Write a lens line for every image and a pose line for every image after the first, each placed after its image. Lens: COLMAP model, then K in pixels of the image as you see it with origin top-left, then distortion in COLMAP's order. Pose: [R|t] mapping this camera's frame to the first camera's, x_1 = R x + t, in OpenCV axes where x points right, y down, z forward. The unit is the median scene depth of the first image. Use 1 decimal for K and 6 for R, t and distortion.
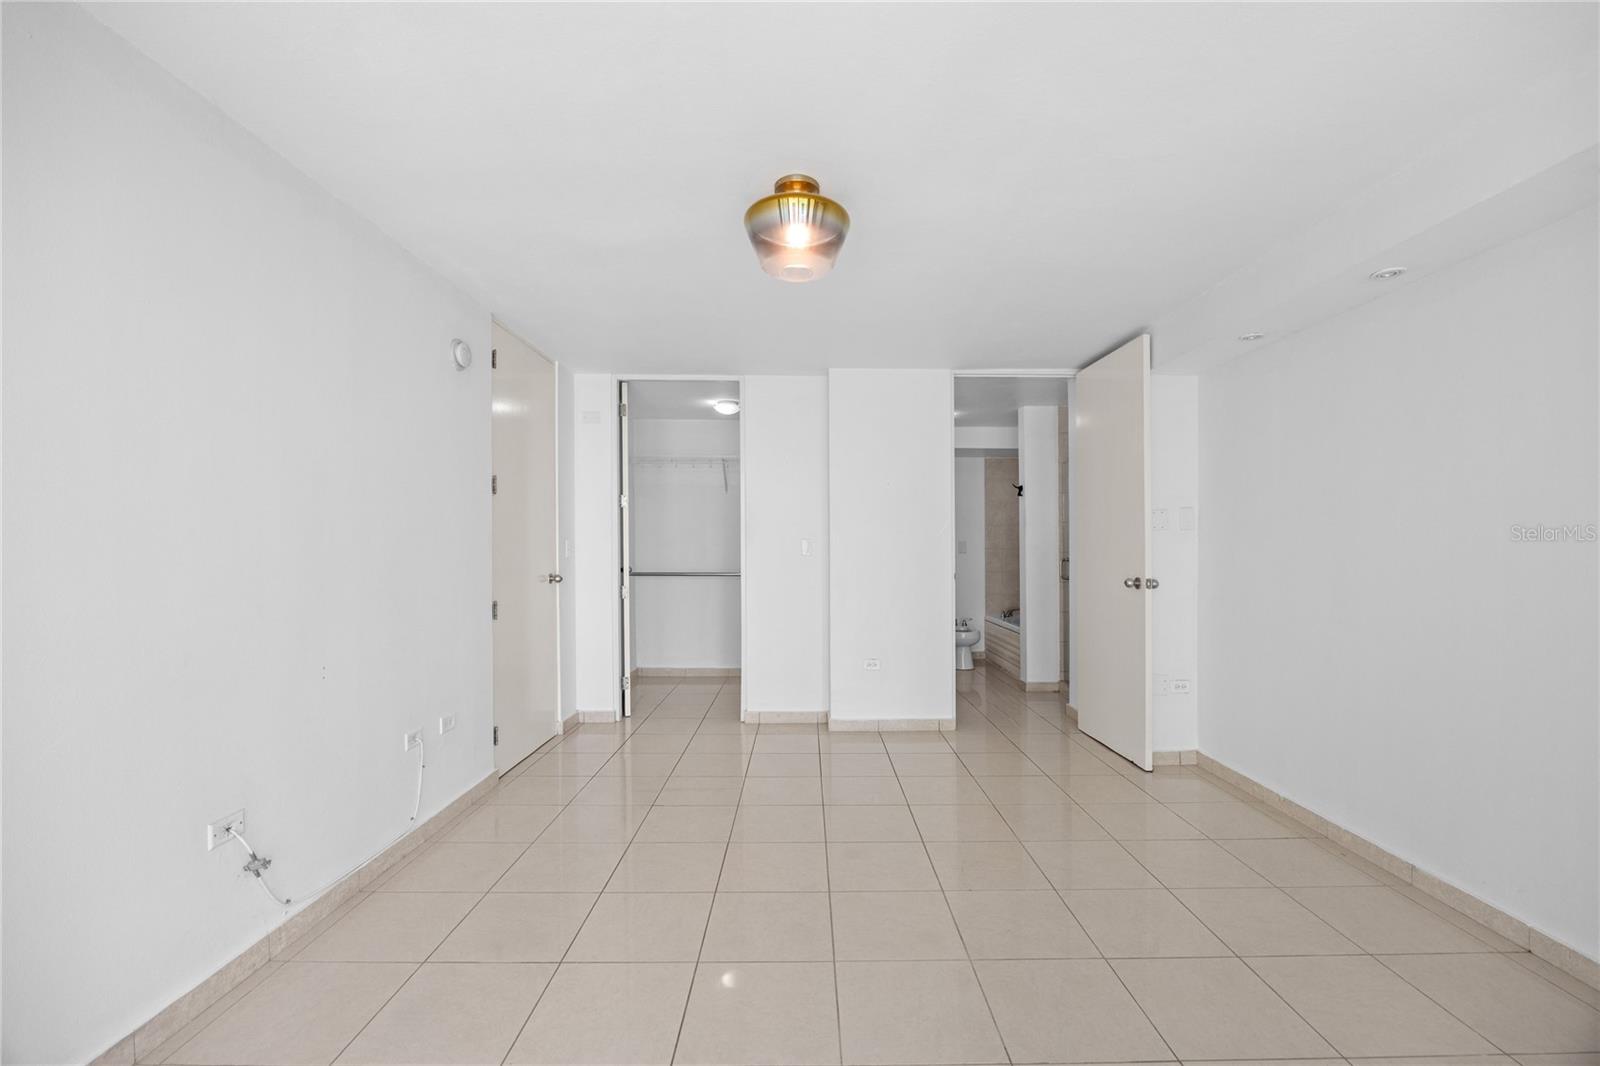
lens RADIAL K [[699.9, 0, 800.0], [0, 699.9, 533.0], [0, 0, 1]] dist [0.000008, 0.000022]
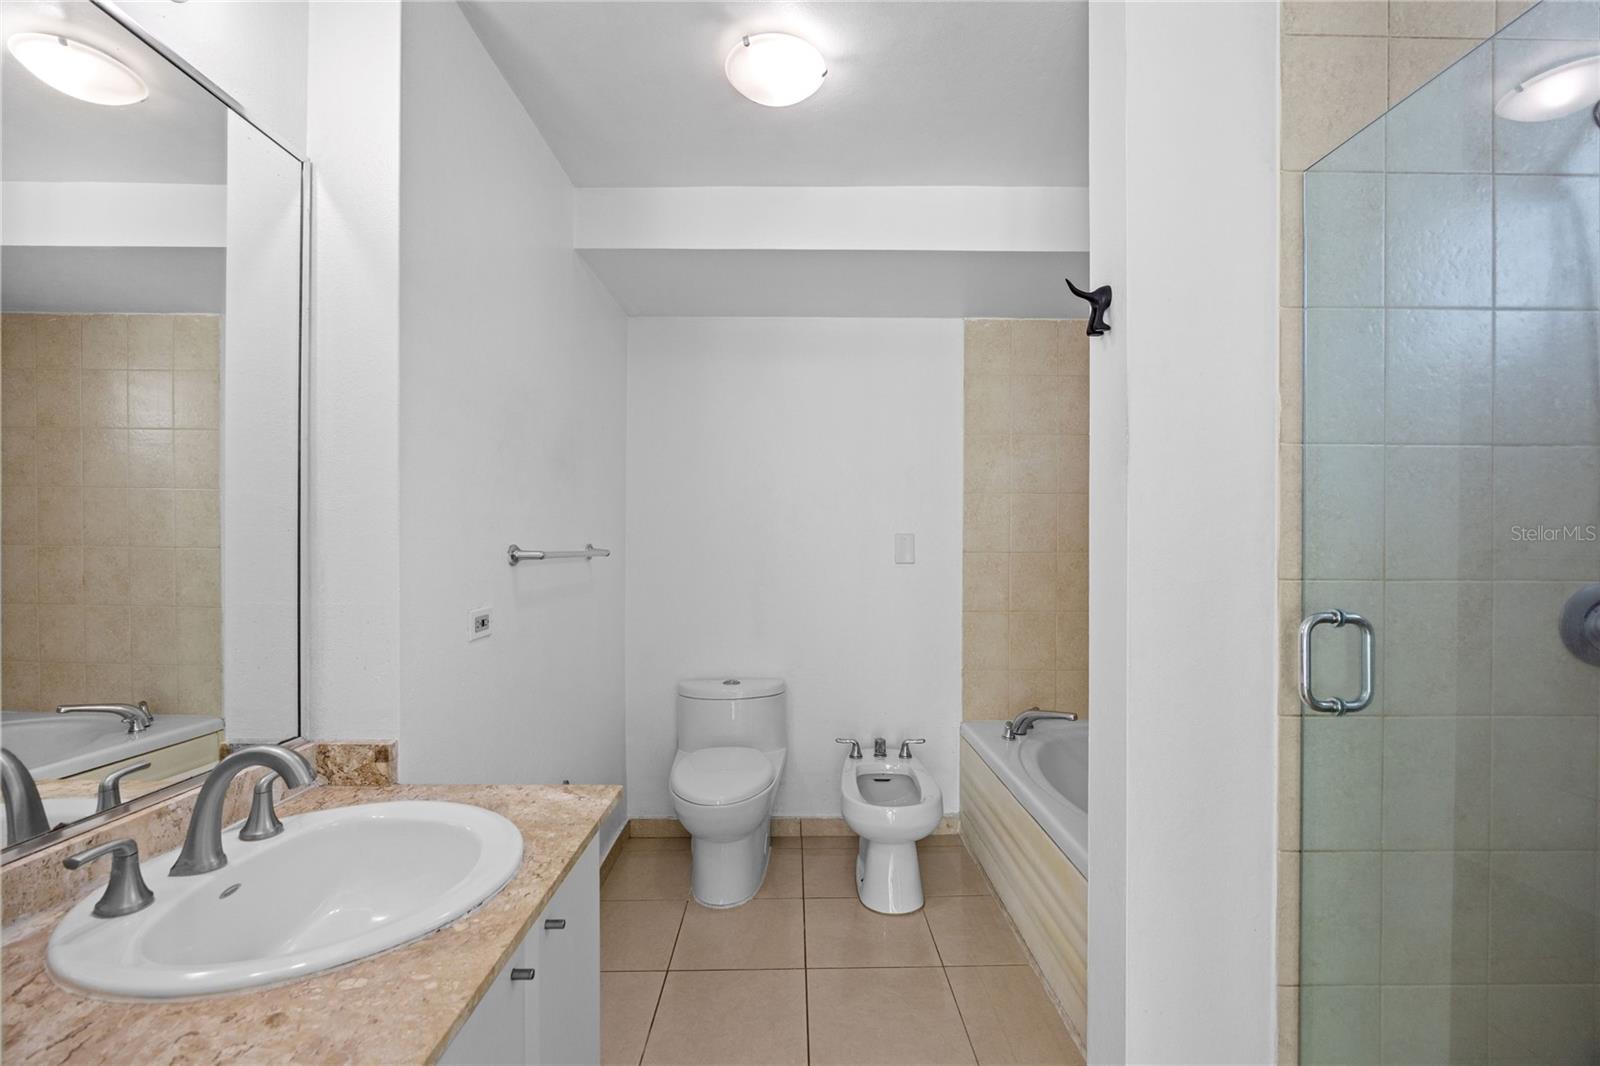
lens RADIAL K [[716.3, 0, 800.0], [0, 716.3, 533.0], [0, 0, 1]] dist [-0.011270, 0.000890]
pose [[0.999860, 0.007763, 0.014853, 0.168028], [-0.007824, 0.999961, 0.004059, 0.010992], [-0.014821, -0.004175, 0.999881, 0.605055]]
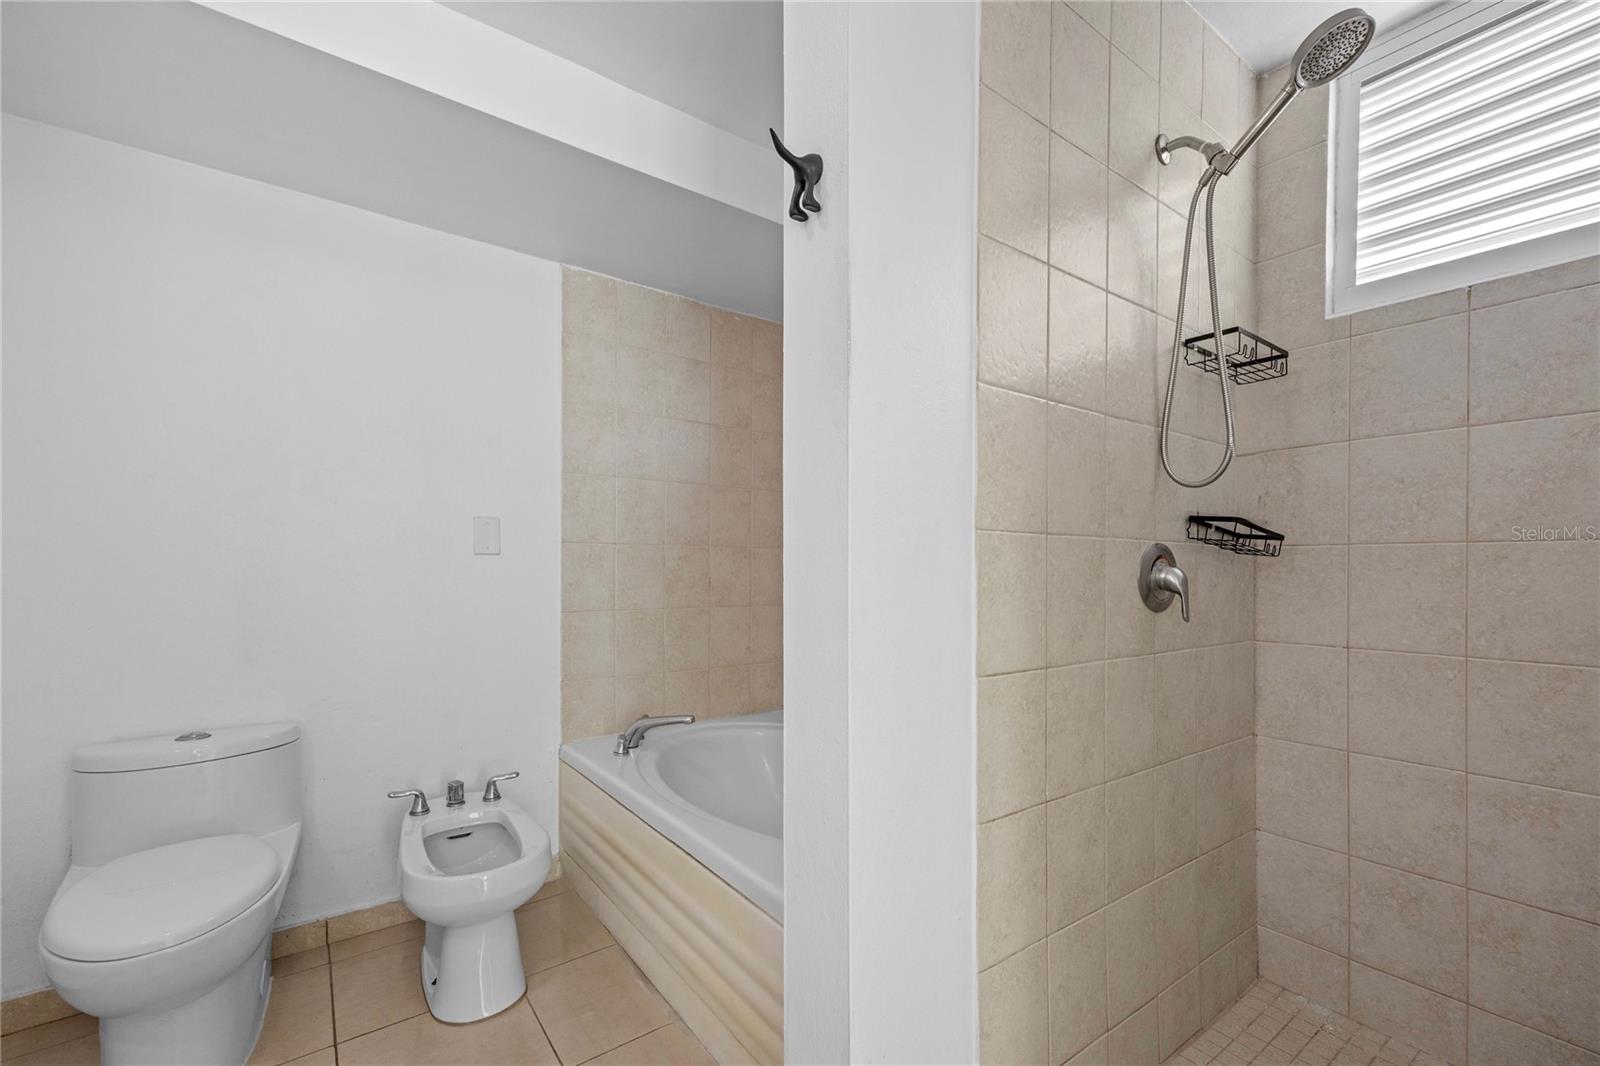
lens RADIAL K [[678.3, 0, 799.7], [0, 678.3, 570.3], [0, 0, 1]] dist [0.003254, -0.000040]
pose [[0.803305, 0.005465, 0.595543, 0.165380], [-0.014799, 0.999832, 0.010787, 0.030614], [-0.595384, -0.017479, 0.803251, 0.680417]]
